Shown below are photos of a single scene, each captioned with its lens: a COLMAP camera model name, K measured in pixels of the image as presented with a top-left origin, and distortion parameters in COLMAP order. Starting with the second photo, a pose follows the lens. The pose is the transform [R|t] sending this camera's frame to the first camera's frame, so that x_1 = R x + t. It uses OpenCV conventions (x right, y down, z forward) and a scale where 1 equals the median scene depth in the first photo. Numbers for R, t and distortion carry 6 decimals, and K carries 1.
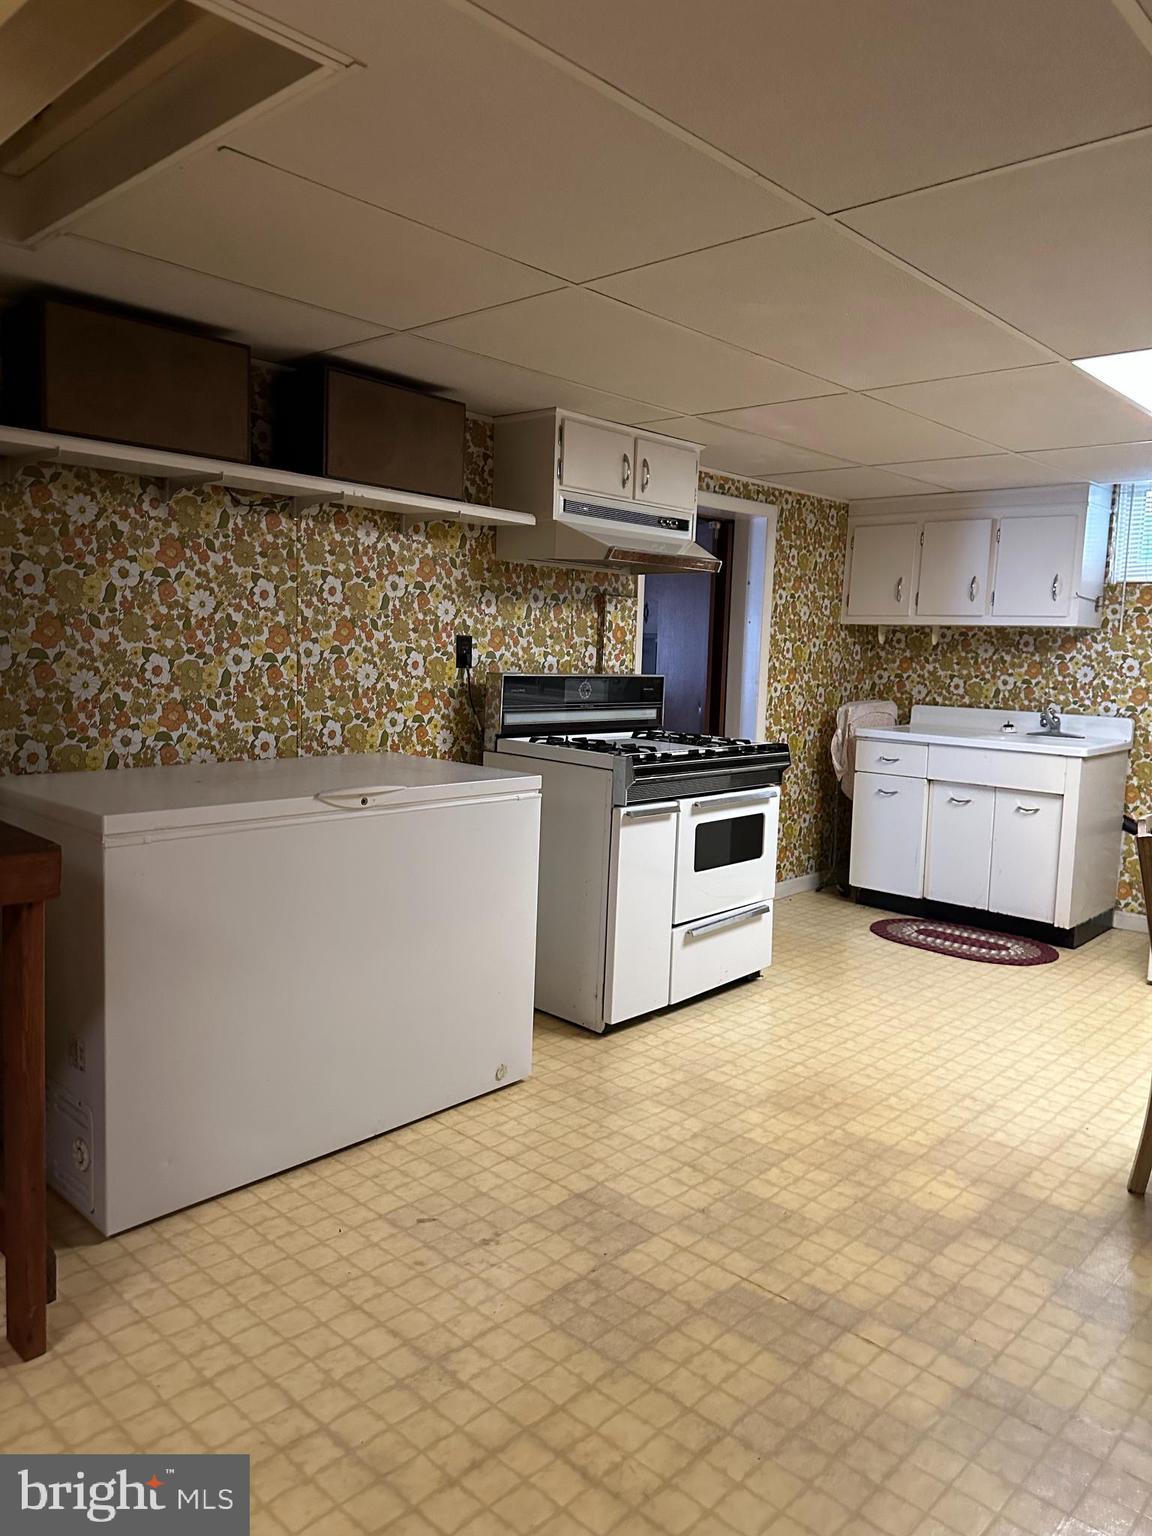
lens RADIAL K [[1078.2, 0, 579.6], [0, 1078.2, 749.9], [0, 0, 1]] dist [0.150638, -0.282956]
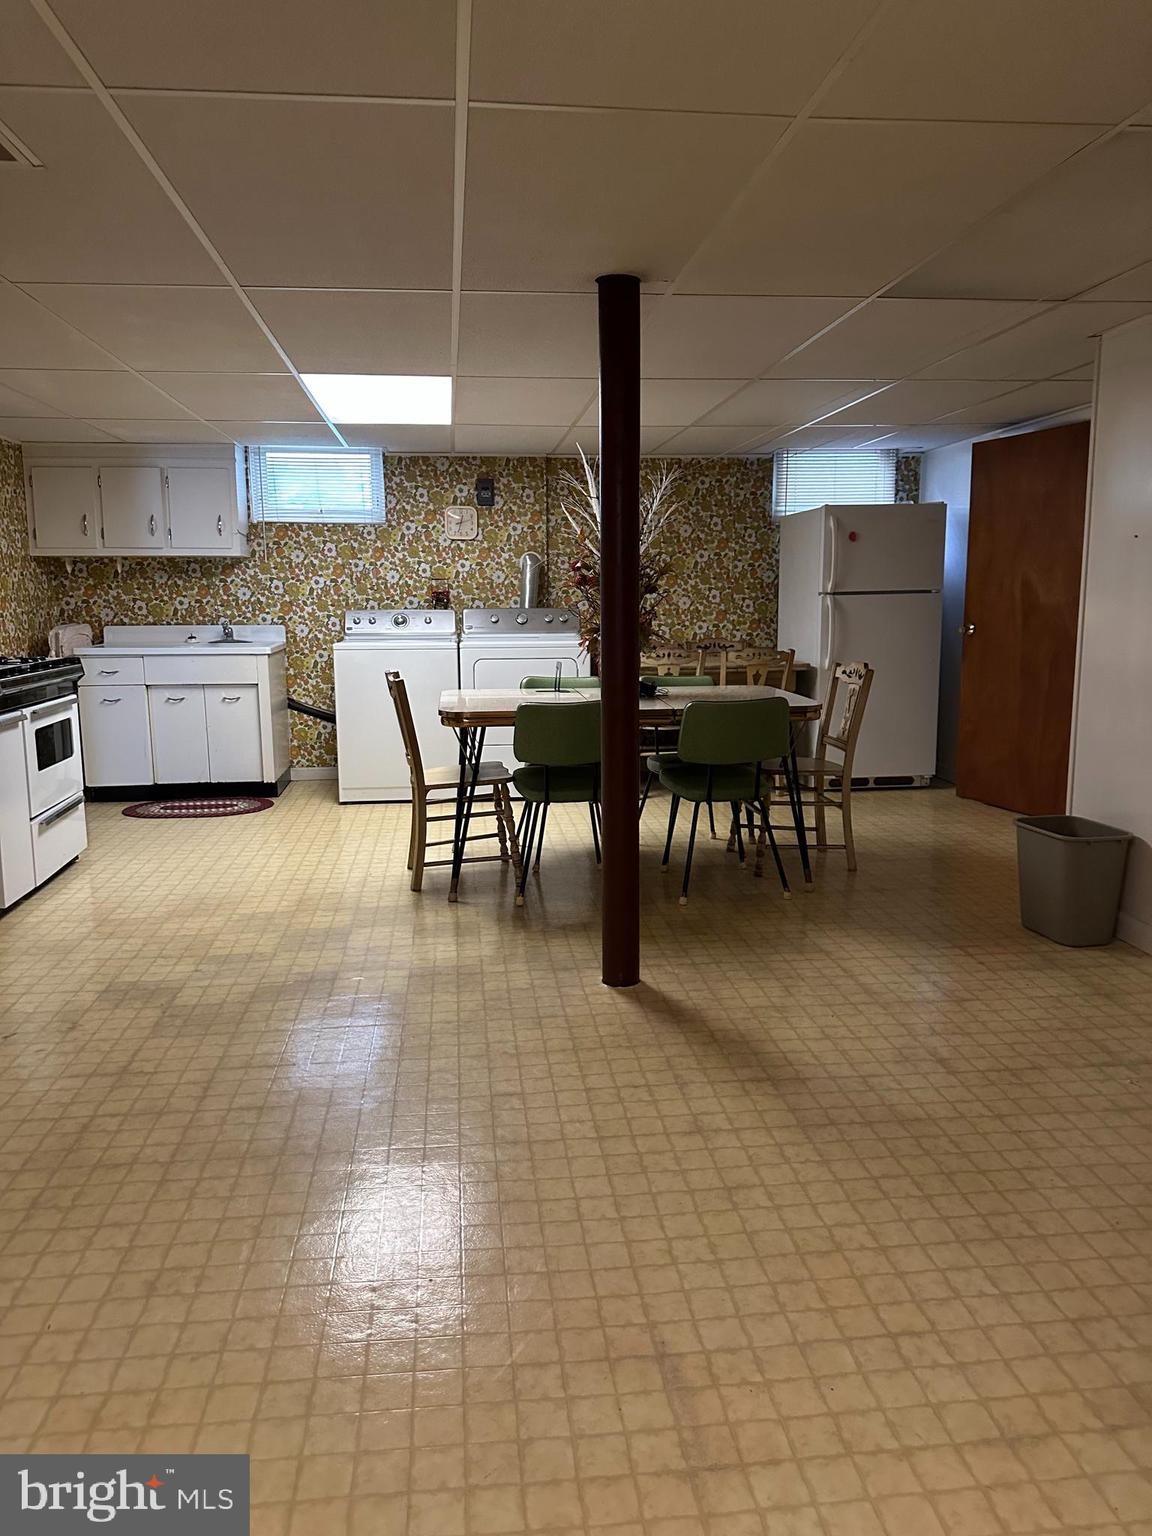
lens RADIAL K [[1078.1, 0, 576.0], [0, 1078.1, 768.0], [0, 0, 1]] dist [0.146289, -0.288192]
pose [[0.646251, -0.159986, 0.746167, -0.408103], [0.103902, 0.987119, 0.121659, 0.026972], [-0.756019, -0.001094, 0.654549, -0.209520]]
